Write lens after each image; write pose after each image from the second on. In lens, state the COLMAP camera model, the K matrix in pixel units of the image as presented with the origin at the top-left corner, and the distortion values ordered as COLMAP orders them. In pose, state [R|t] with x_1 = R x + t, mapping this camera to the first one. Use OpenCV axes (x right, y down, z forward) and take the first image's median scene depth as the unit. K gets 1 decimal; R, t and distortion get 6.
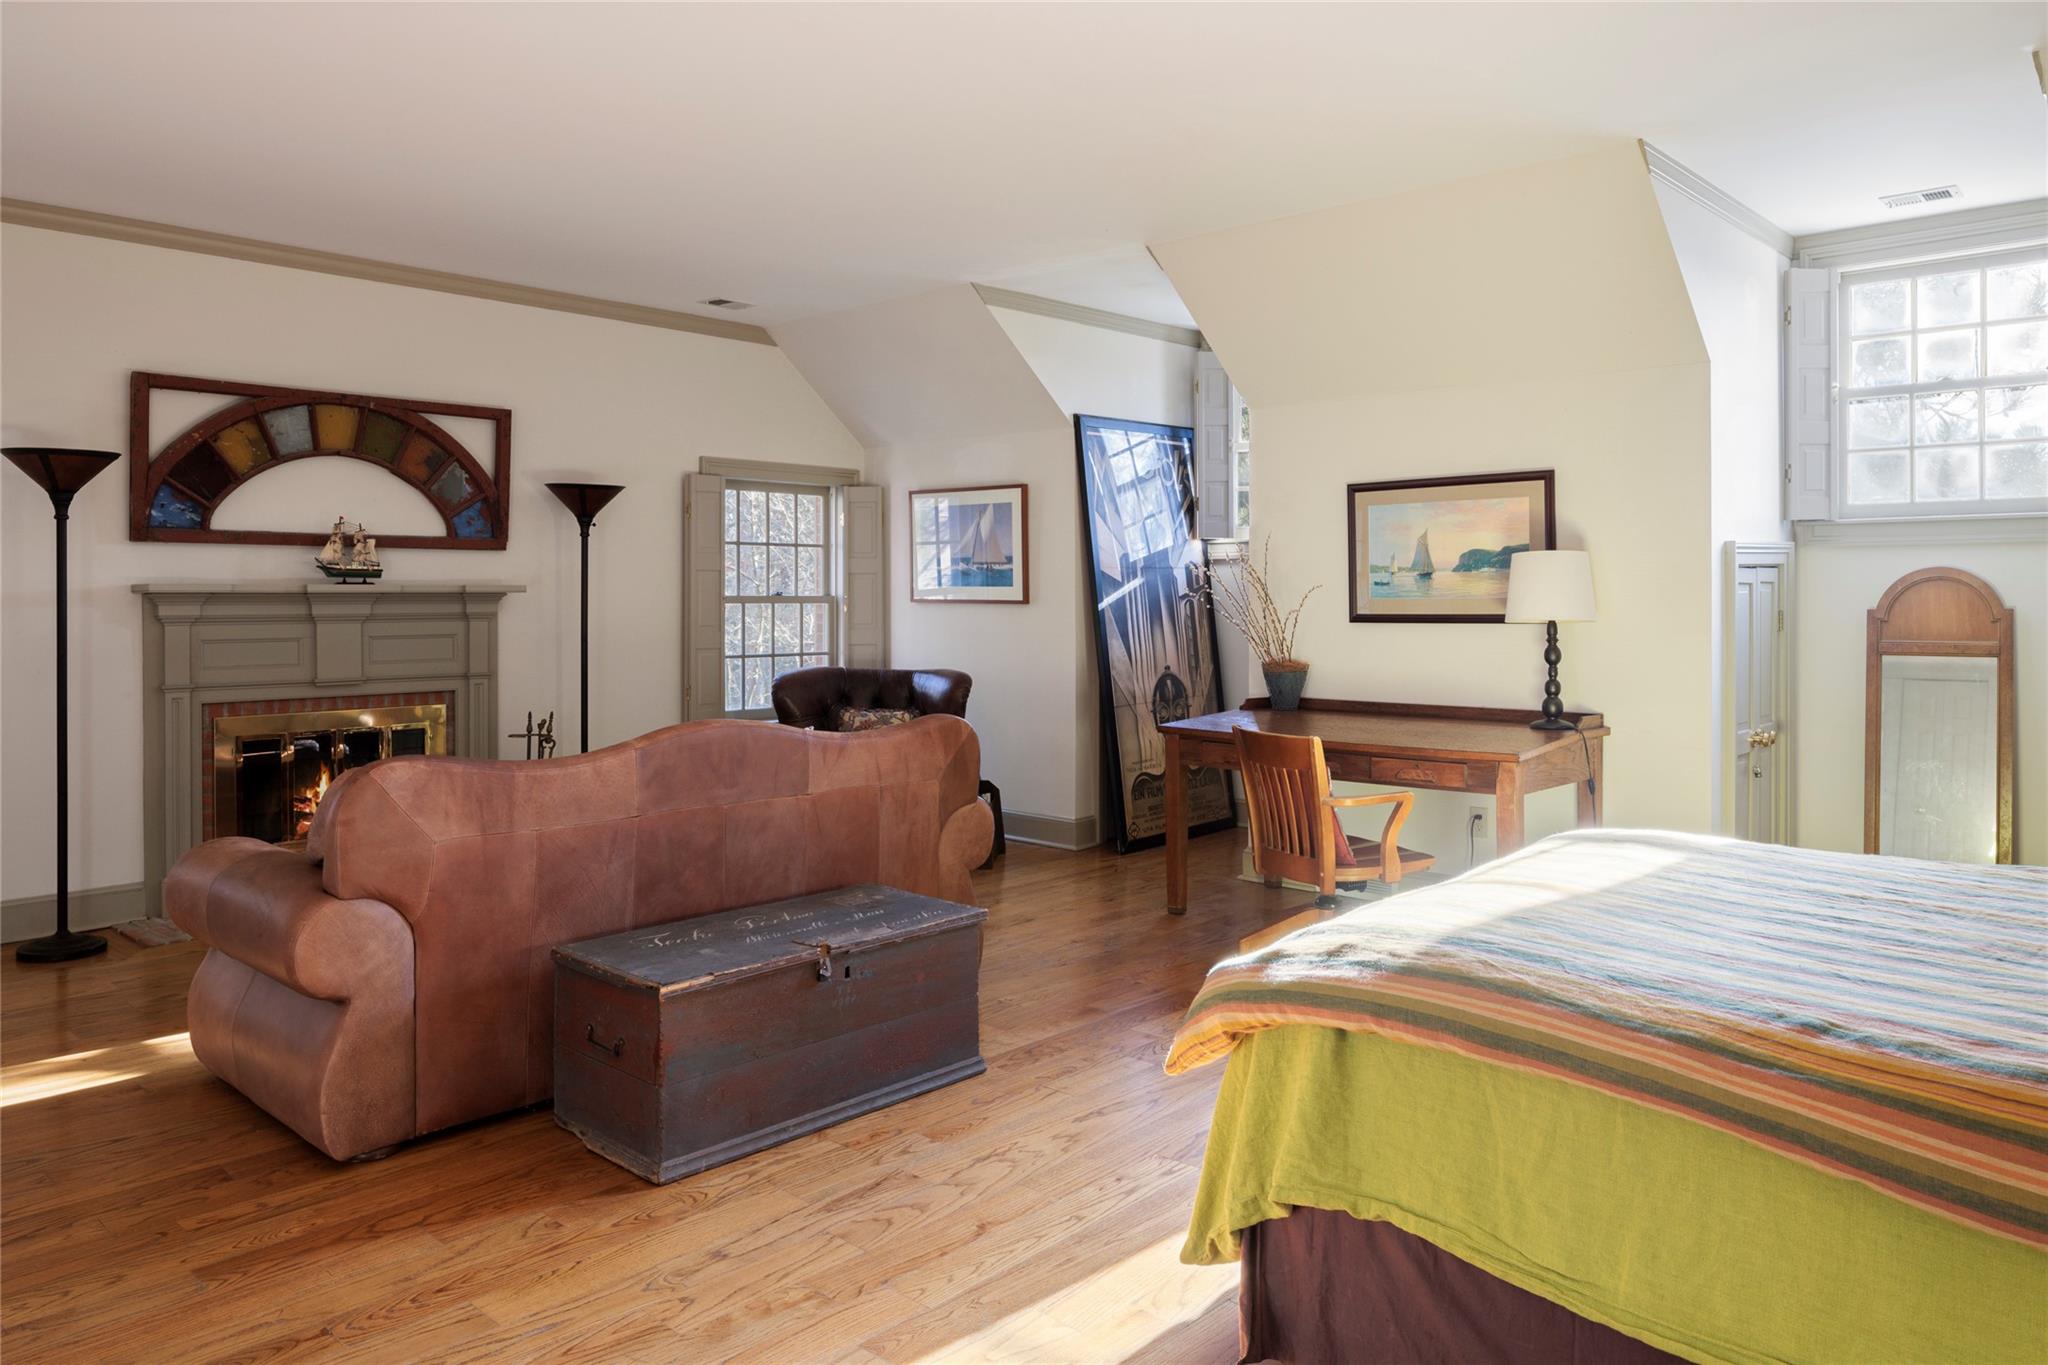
lens RADIAL K [[1418.5, 0, 1023.2], [0, 1418.5, 589.2], [0, 0, 1]] dist [-0.005503, -0.002605]
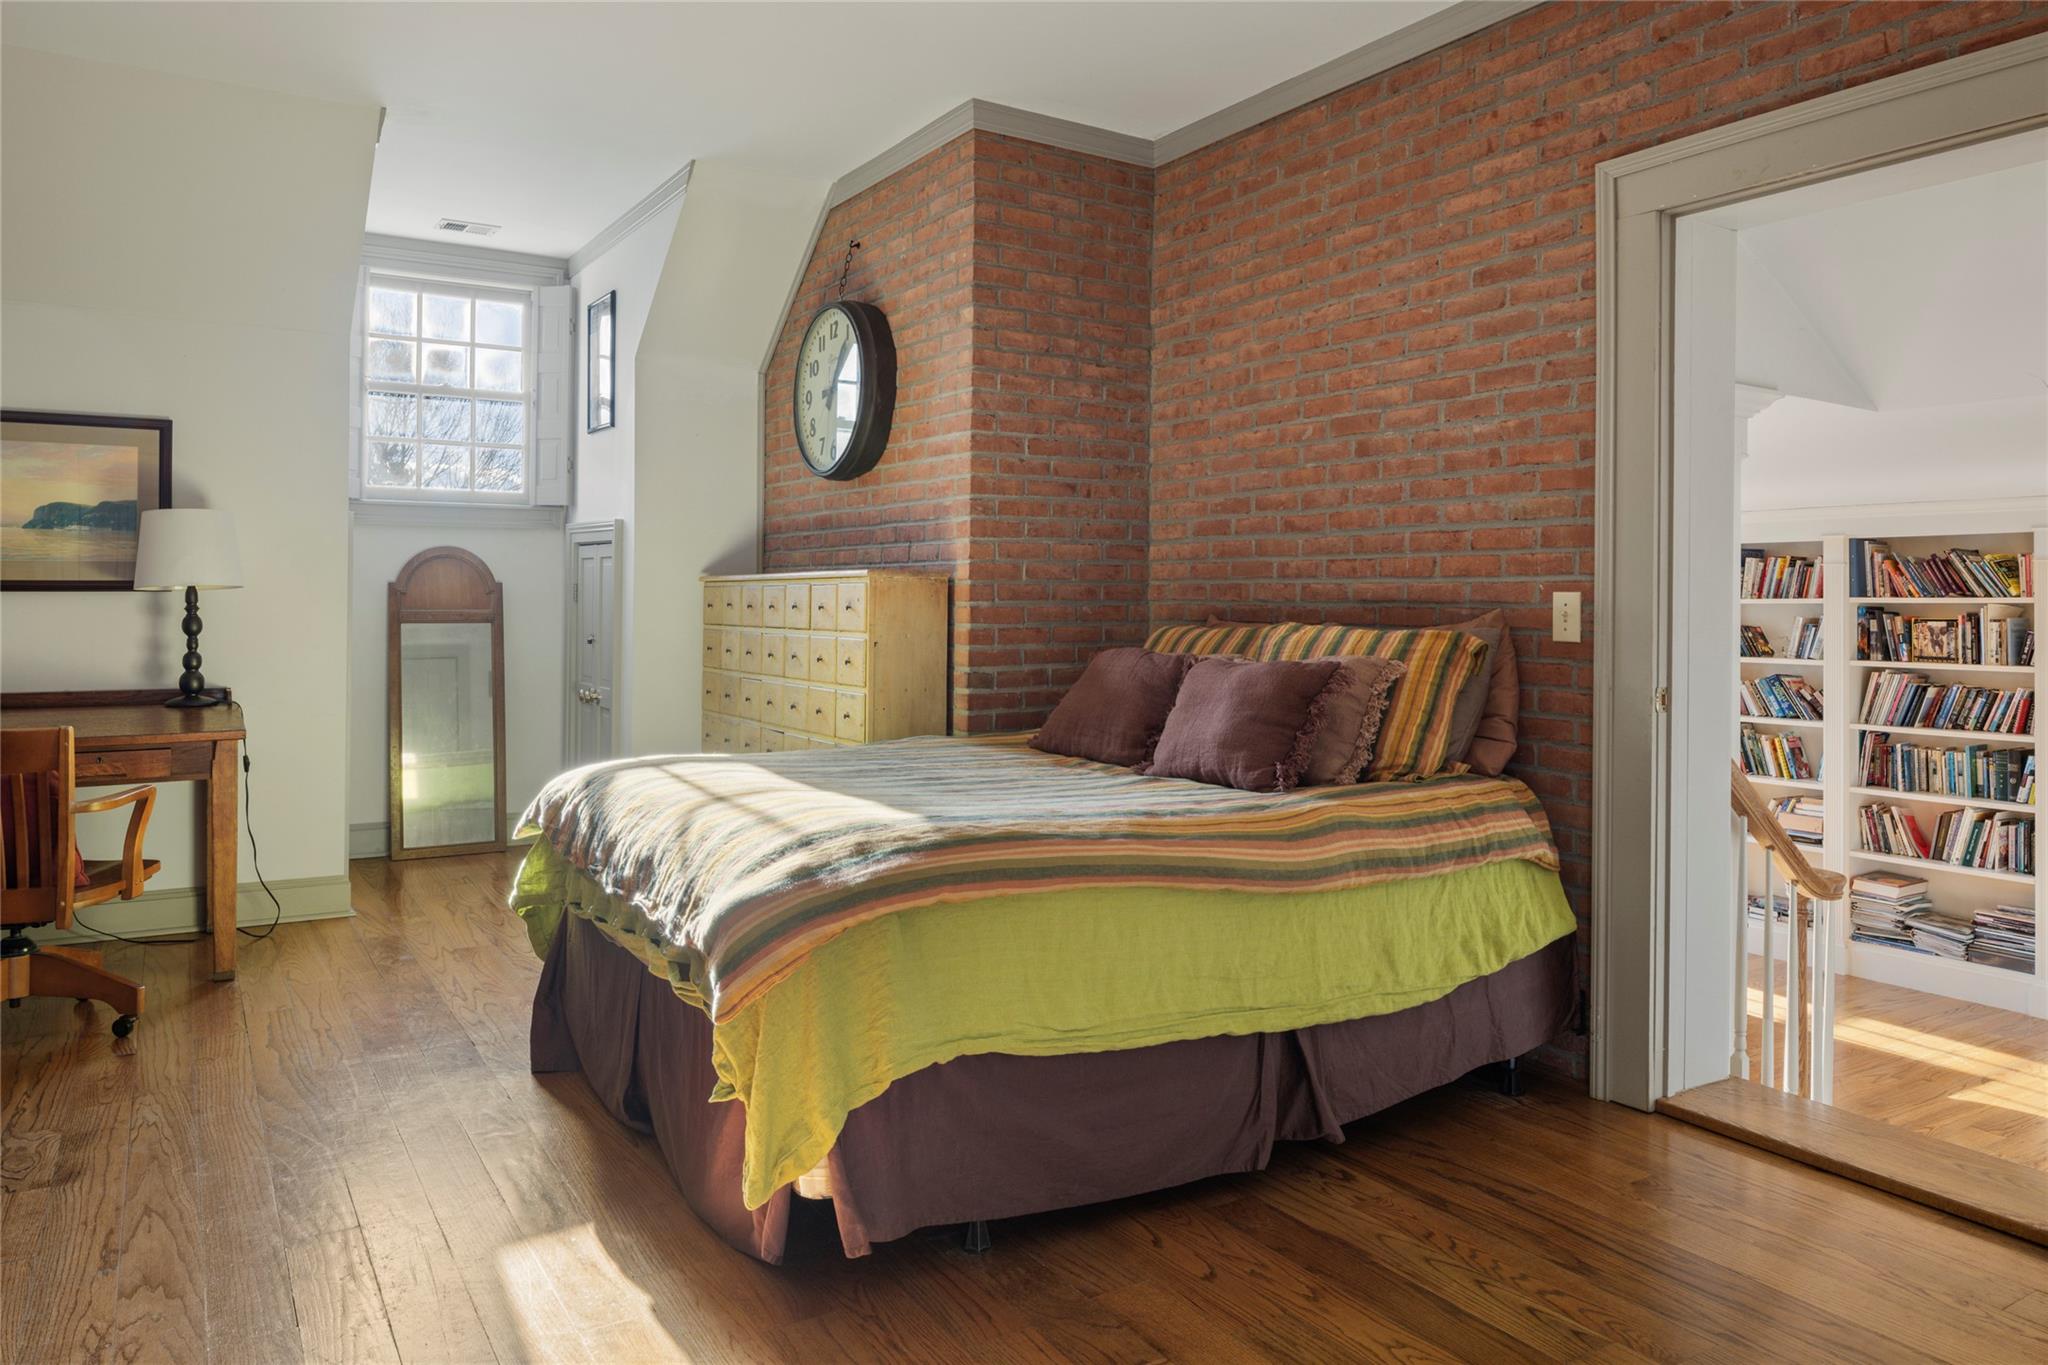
lens RADIAL K [[1375.3, 0, 1022.3], [0, 1375.3, 601.1], [0, 0, 1]] dist [0.000425, -0.000596]
pose [[0.261189, 0.003481, 0.965281, -0.323162], [-0.009855, 0.999951, -0.000940, 0.025776], [-0.965237, -0.009268, 0.261211, 0.251183]]
